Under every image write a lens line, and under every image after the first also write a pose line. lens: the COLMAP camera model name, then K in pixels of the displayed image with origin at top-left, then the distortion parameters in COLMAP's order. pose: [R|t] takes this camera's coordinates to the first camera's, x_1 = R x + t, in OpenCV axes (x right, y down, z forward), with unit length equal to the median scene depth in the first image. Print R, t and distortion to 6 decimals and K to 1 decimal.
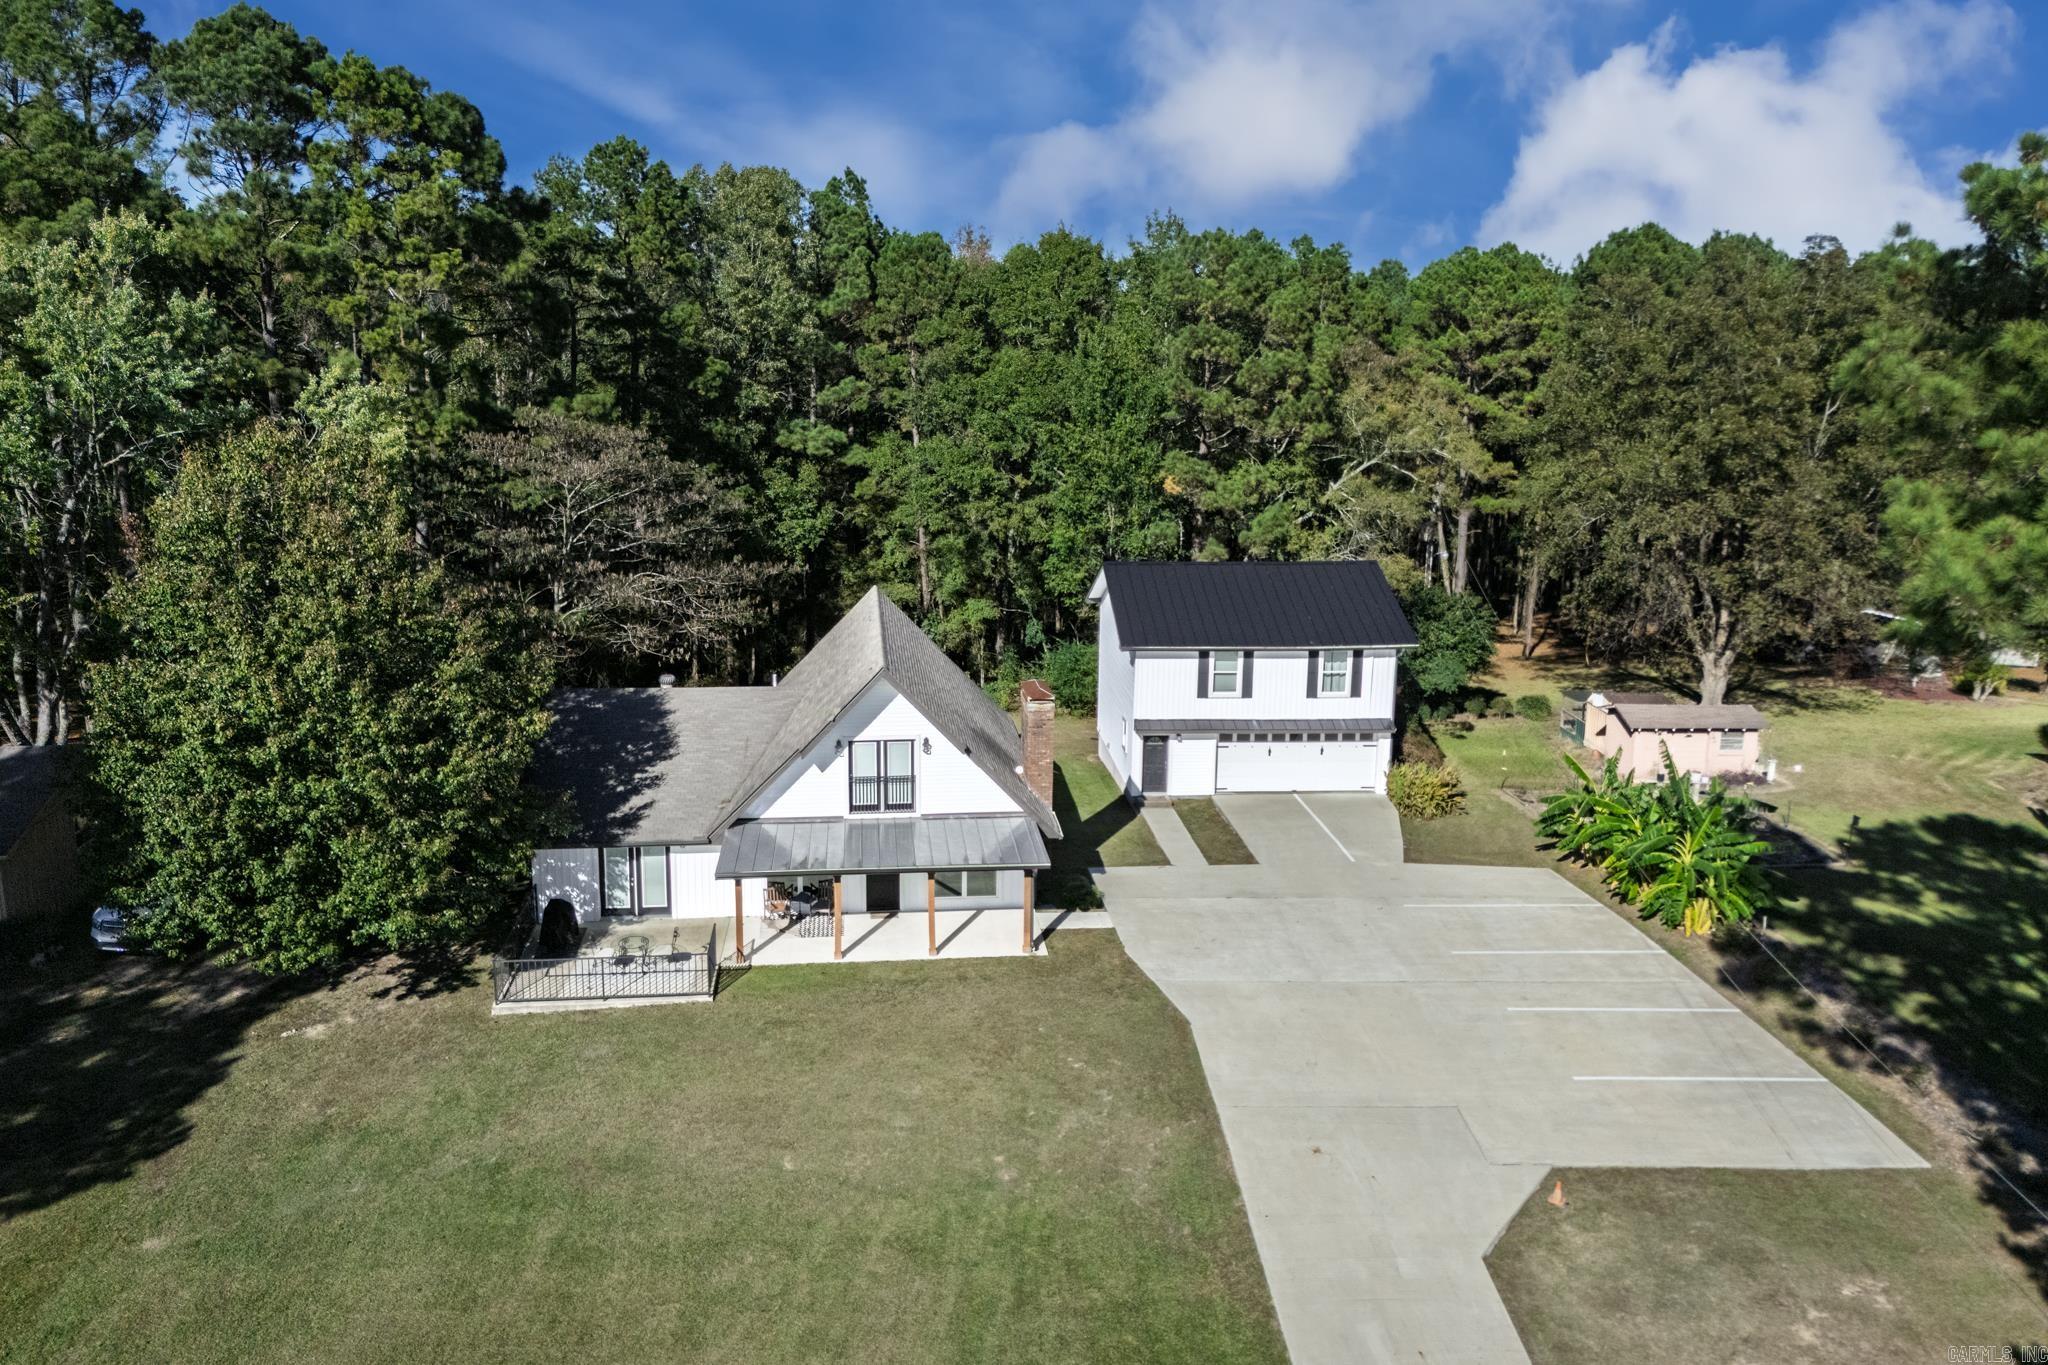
lens RADIAL K [[1606.5, 0, 1024.0], [0, 1606.5, 682.5], [0, 0, 1]] dist [0.119348, -0.165424]
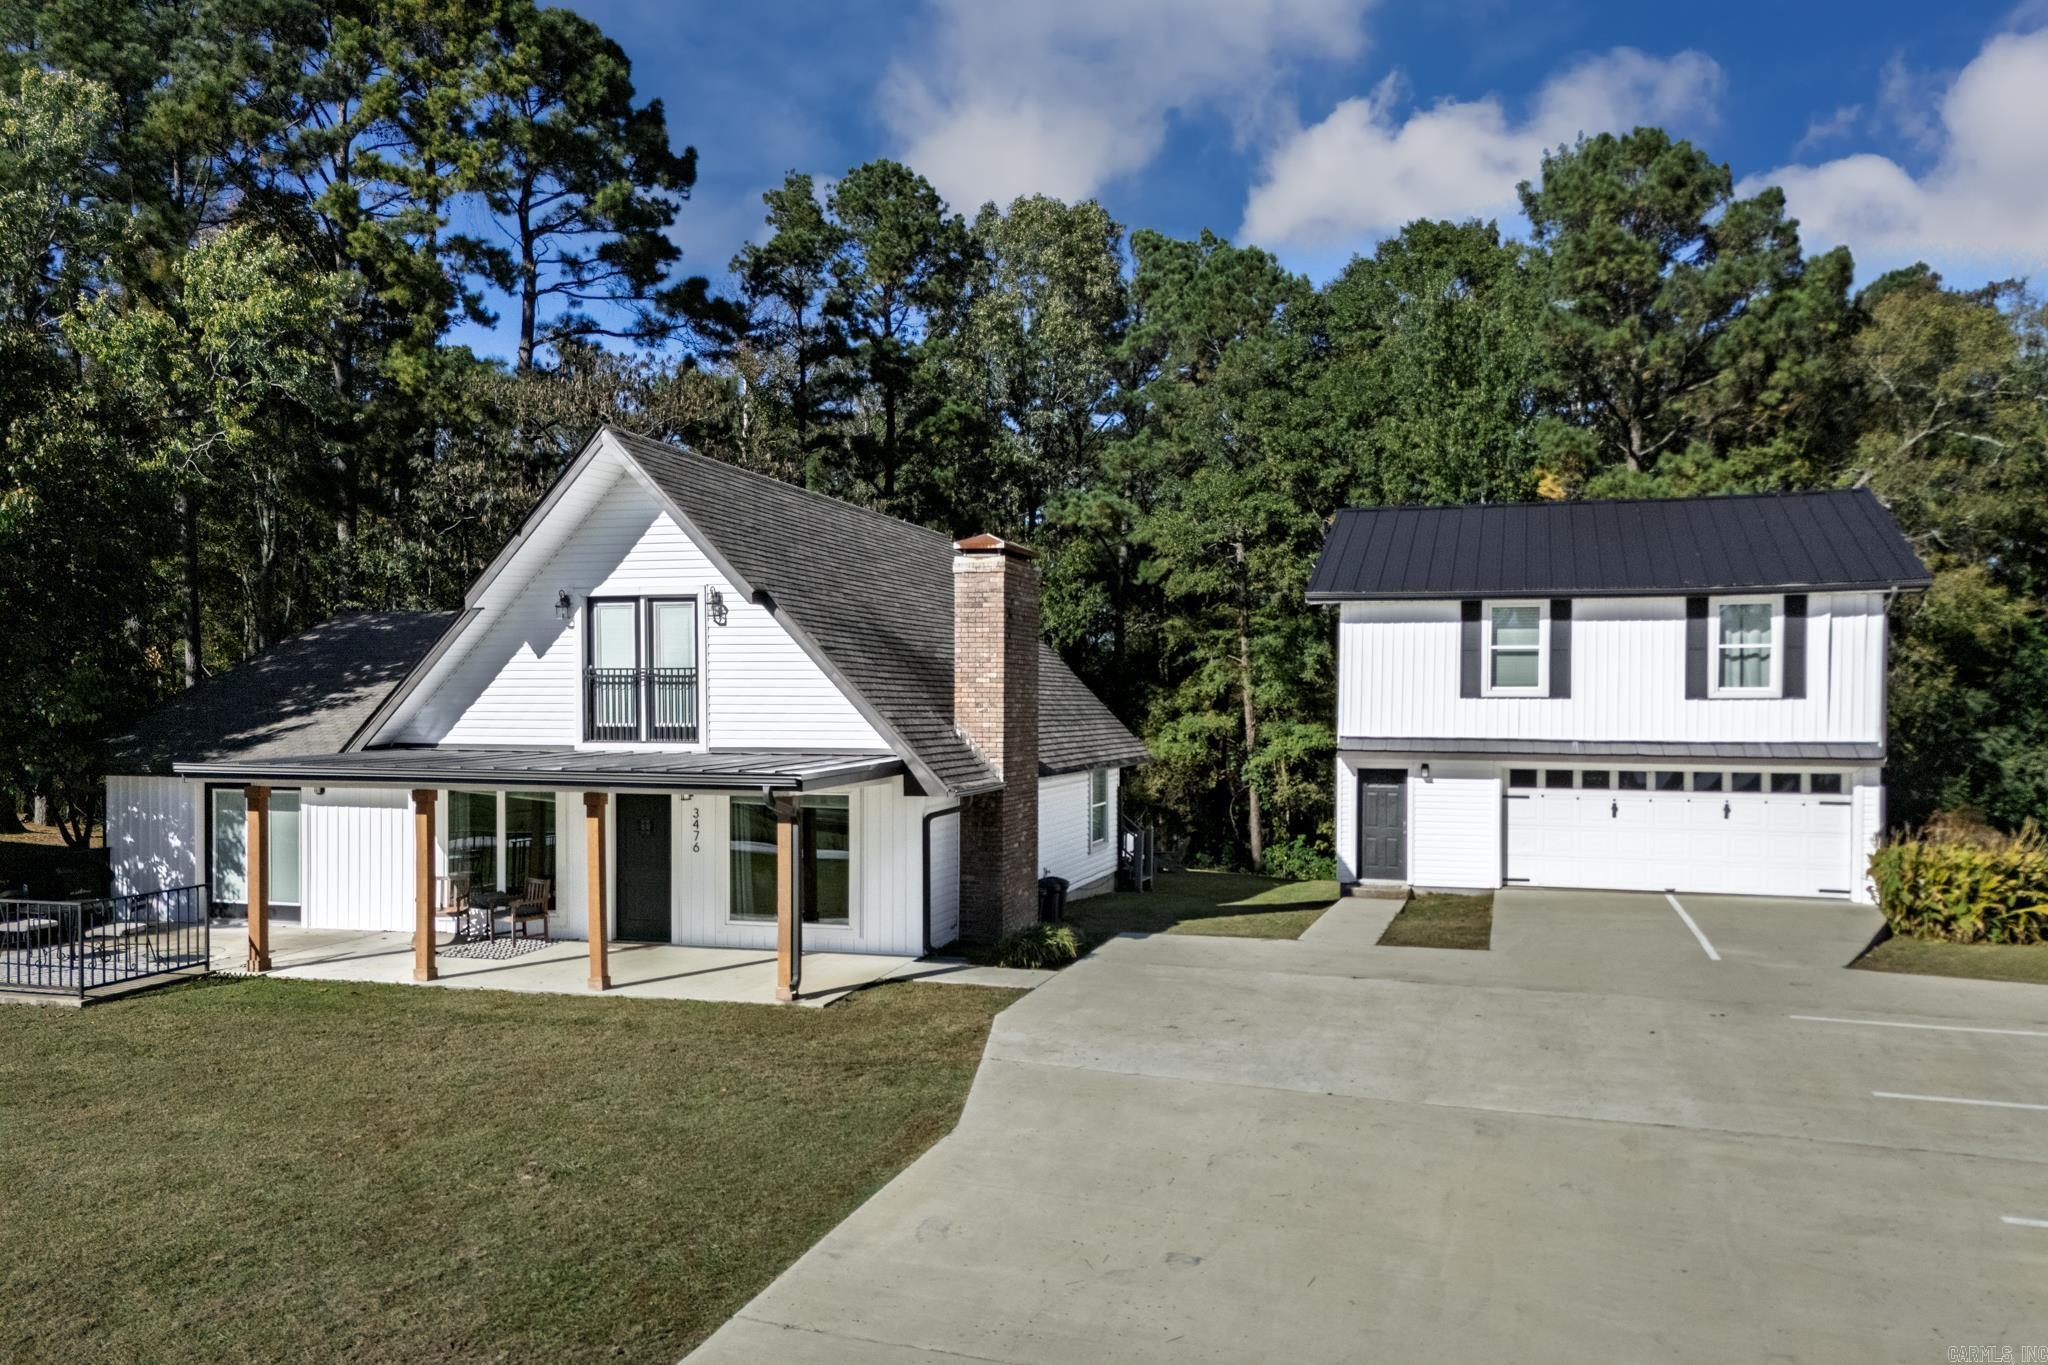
lens RADIAL K [[1585.2, 0, 1028.2], [0, 1585.2, 740.7], [0, 0, 1]] dist [0.070947, -0.057095]
pose [[0.923870, 0.000745, -0.382706, 0.179224], [-0.077137, 0.979838, -0.184305, 0.133459], [0.374853, 0.199794, 0.905300, 0.472247]]
